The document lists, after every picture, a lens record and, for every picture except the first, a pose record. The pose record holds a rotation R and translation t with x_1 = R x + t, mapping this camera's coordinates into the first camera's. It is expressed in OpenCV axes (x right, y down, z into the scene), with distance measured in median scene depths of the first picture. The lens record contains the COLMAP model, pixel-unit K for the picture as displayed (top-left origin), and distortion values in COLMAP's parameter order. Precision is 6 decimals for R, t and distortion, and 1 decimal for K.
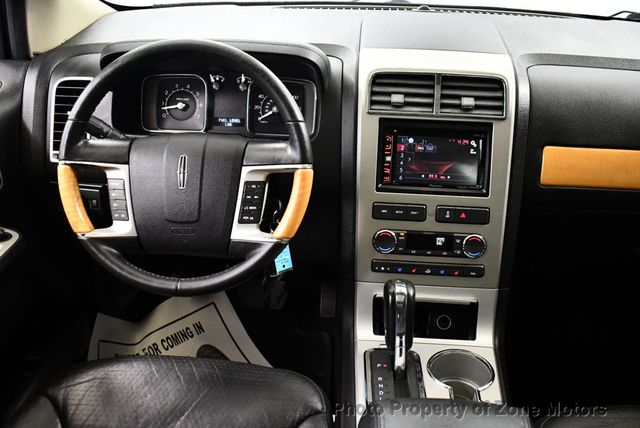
lens RADIAL K [[650.0, 0, 320.3], [0, 650.0, 211.8], [0, 0, 1]] dist [-0.089848, 0.000000]
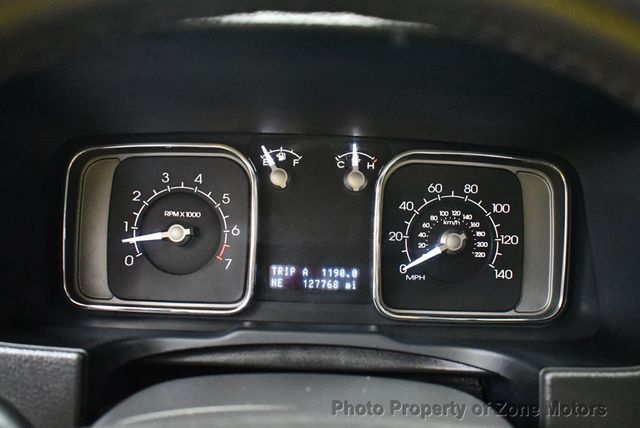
lens RADIAL K [[650.0, 0, 318.2], [0, 650.0, 217.8], [0, 0, 1]] dist [-0.089848, 0.000000]
pose [[0.997076, -0.008491, 0.075943, -0.190655], [0.019048, 0.990054, -0.139392, -0.139651], [-0.074004, 0.140431, 0.987321, 0.739667]]
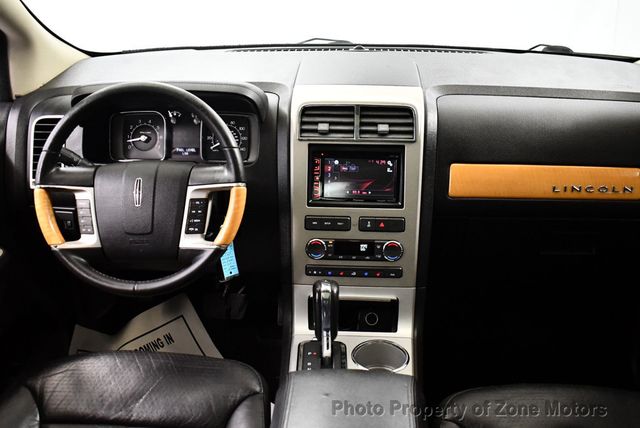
lens RADIAL K [[650.0, 0, 319.0], [0, 650.0, 214.8], [0, 0, 1]] dist [-0.089848, 0.000000]
pose [[0.999655, -0.024889, 0.008374, 0.096660], [0.025249, 0.998620, -0.046042, 0.038227], [-0.007216, 0.046238, 0.998904, -0.168559]]
